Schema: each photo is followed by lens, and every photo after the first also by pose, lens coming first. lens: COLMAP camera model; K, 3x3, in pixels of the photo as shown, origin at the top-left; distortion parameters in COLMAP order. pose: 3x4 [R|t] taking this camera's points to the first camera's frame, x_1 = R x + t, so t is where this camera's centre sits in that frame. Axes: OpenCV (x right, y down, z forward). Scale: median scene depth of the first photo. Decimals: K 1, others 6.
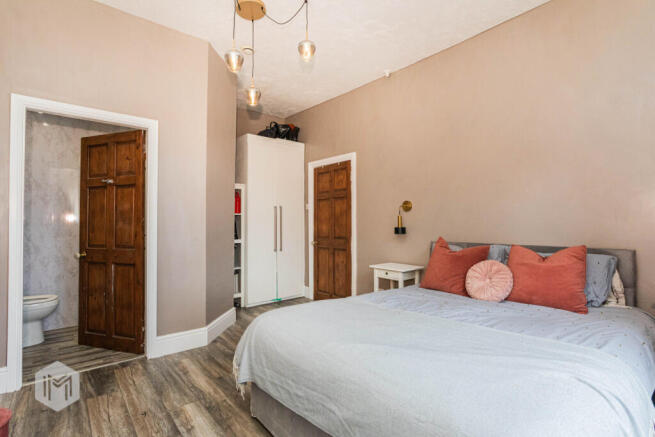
lens RADIAL K [[318.8, 0, 327.0], [0, 318.8, 218.0], [0, 0, 1]] dist [-0.005774, 0.000516]
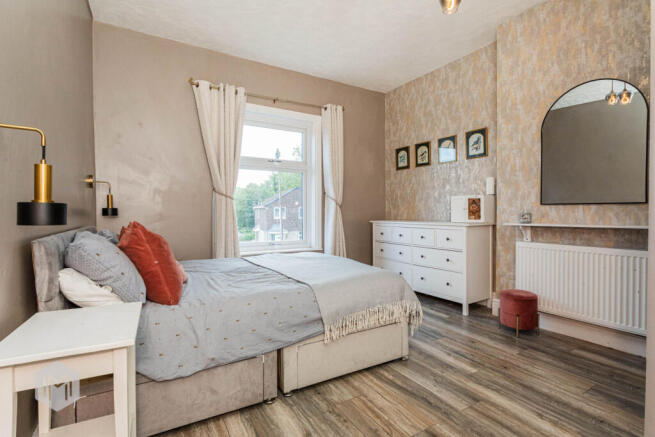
lens RADIAL K [[318.8, 0, 327.5], [0, 318.8, 215.3], [0, 0, 1]] dist [-0.005774, 0.000516]
pose [[-0.984739, 0.002198, 0.174026, -0.139806], [0.001102, 0.999979, -0.006391, 0.073582], [-0.174036, -0.006102, -0.984720, 2.144687]]
